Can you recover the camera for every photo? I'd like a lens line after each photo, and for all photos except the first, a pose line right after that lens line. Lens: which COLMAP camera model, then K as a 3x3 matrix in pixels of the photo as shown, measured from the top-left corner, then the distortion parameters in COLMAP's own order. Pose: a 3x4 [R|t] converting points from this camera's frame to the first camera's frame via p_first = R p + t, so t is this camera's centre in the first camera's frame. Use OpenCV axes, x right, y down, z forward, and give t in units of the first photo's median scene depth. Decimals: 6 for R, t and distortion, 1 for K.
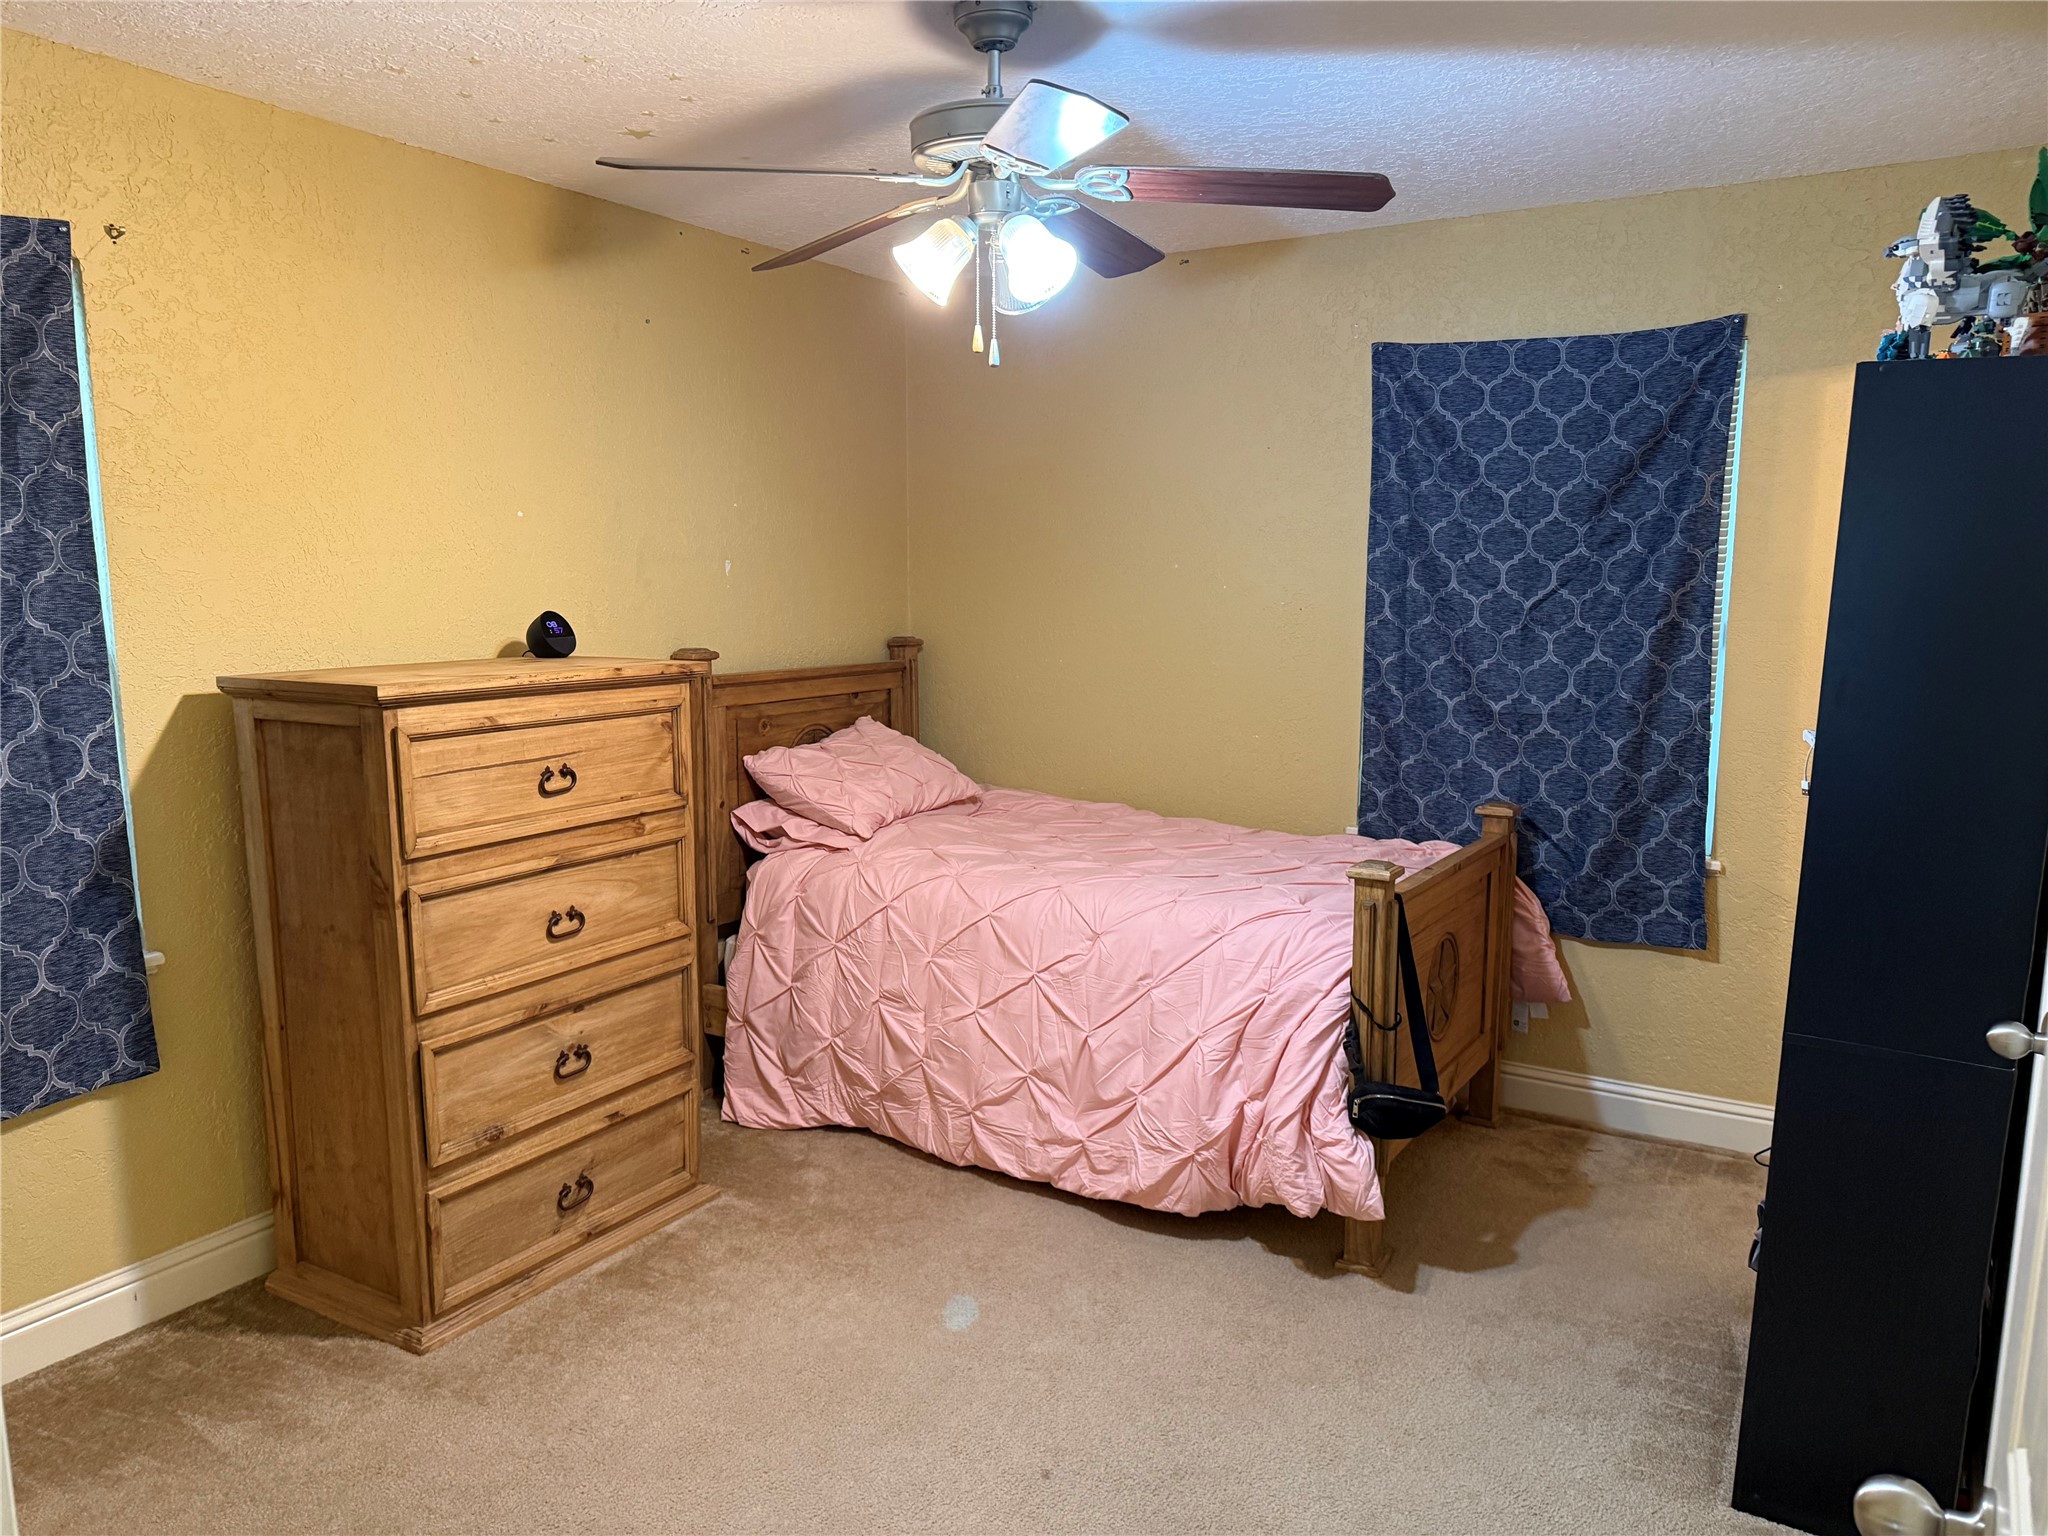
lens RADIAL K [[1461.4, 0, 1024.9], [0, 1461.4, 764.8], [0, 0, 1]] dist [0.028642, -0.016151]
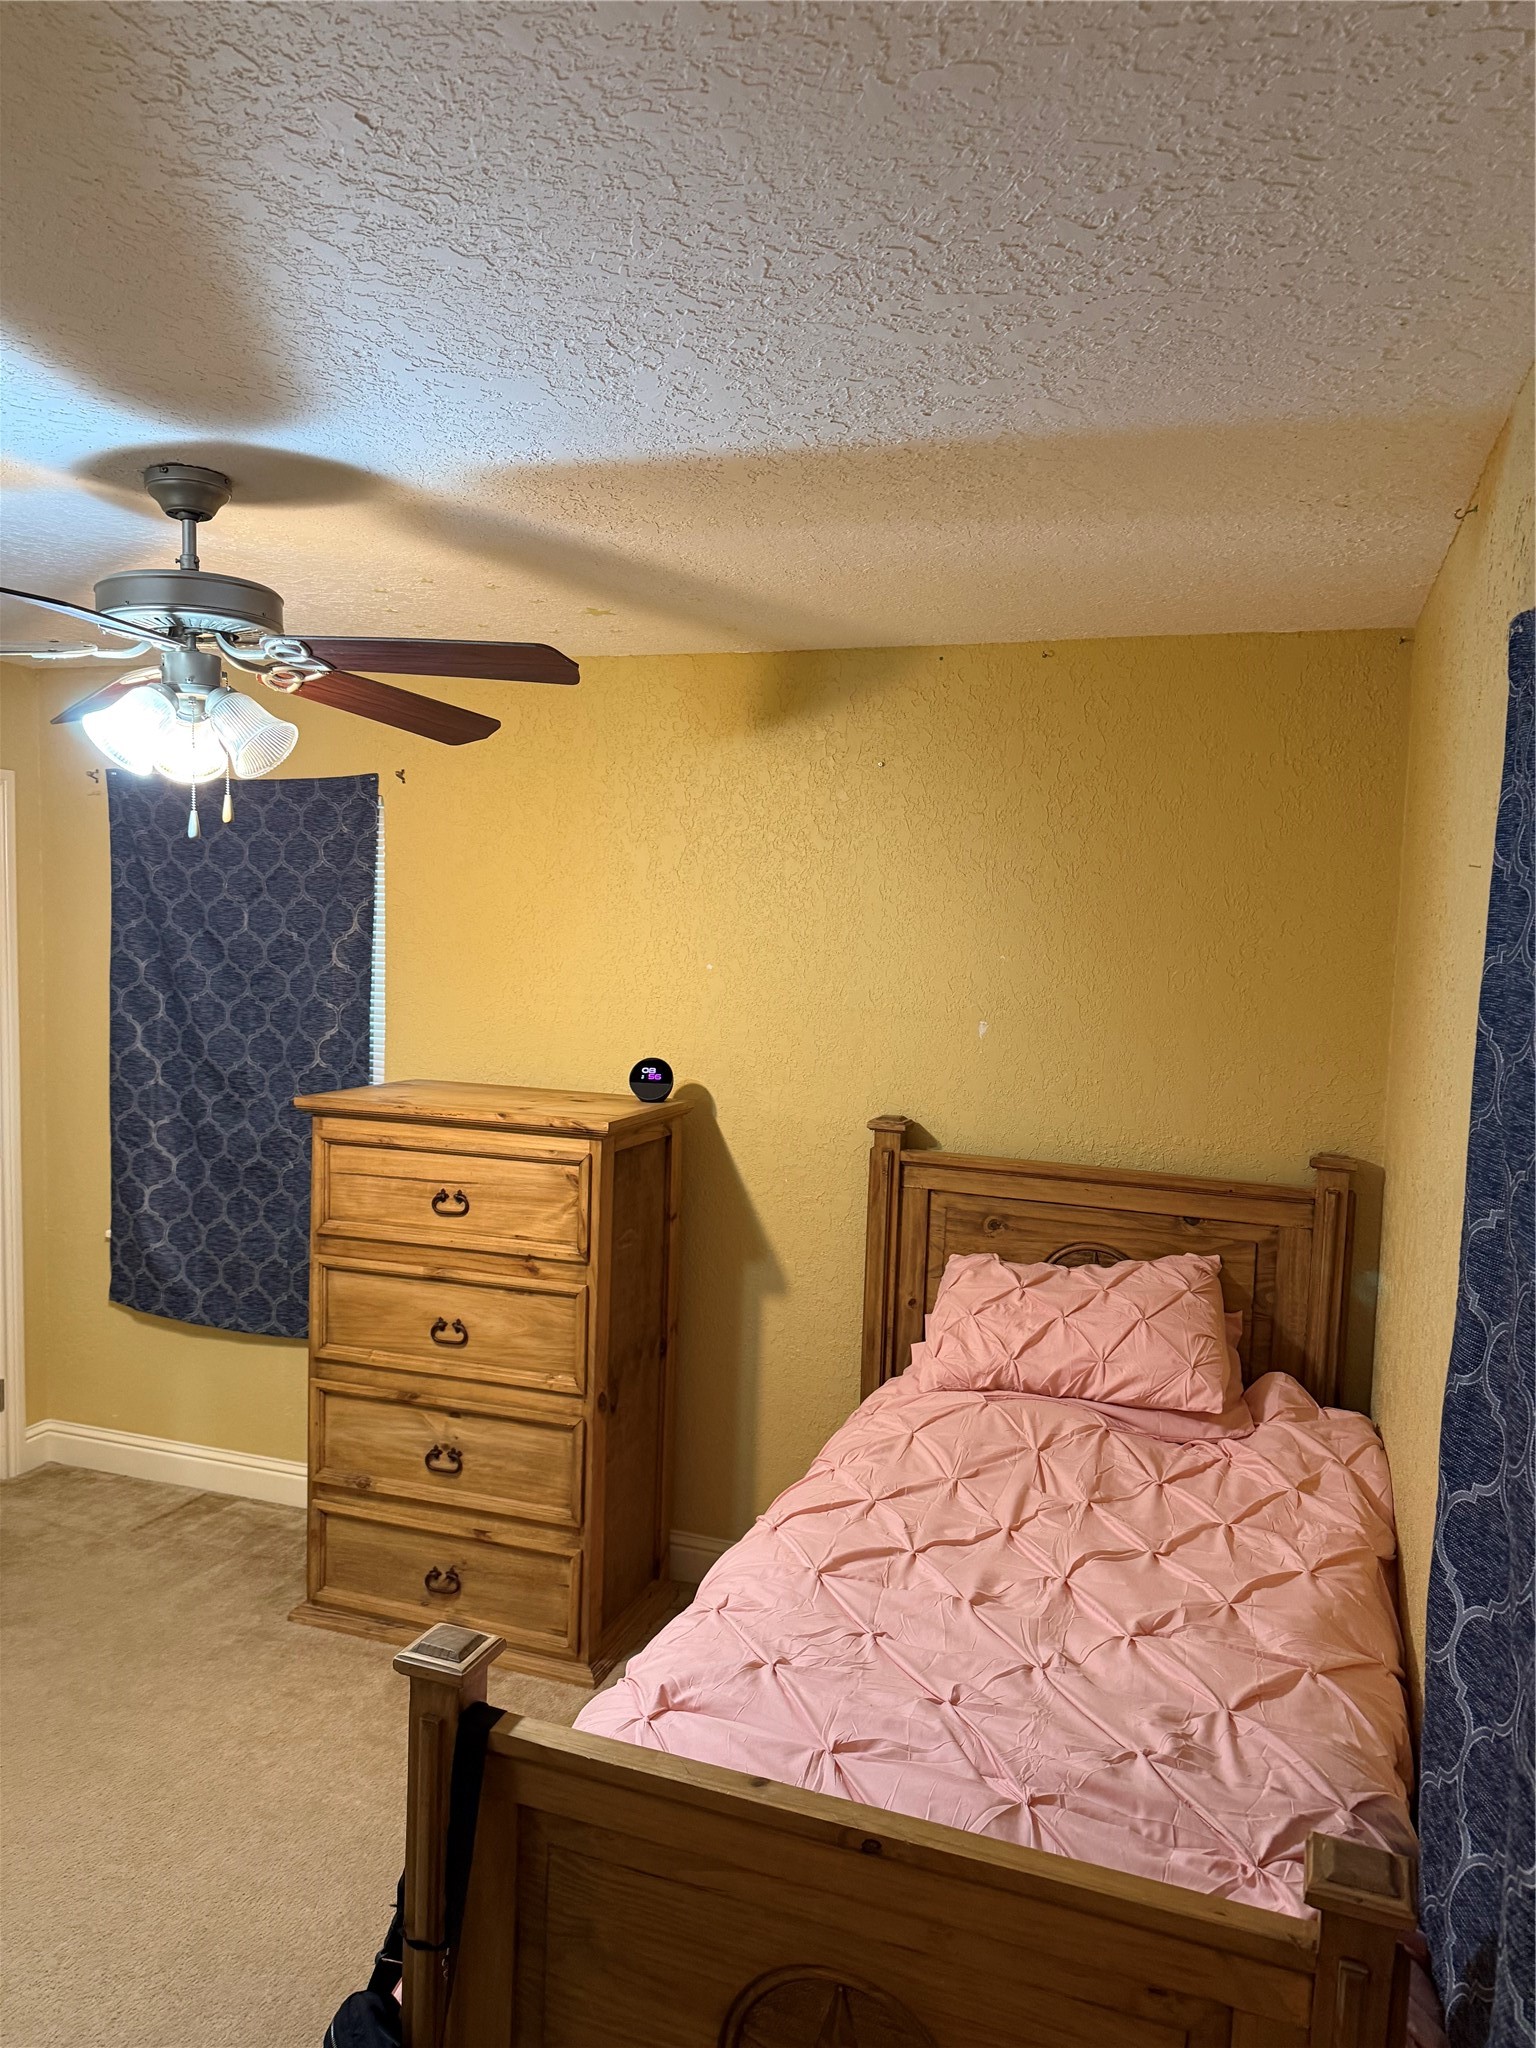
lens RADIAL K [[1461.4, 0, 770.1], [0, 1461.4, 1038.5], [0, 0, 1]] dist [0.028642, -0.016151]
pose [[0.188199, 0.071119, -0.979553, 0.791709], [-0.162609, 0.985866, 0.040336, -0.192998], [0.968576, 0.151693, 0.197103, 0.970949]]
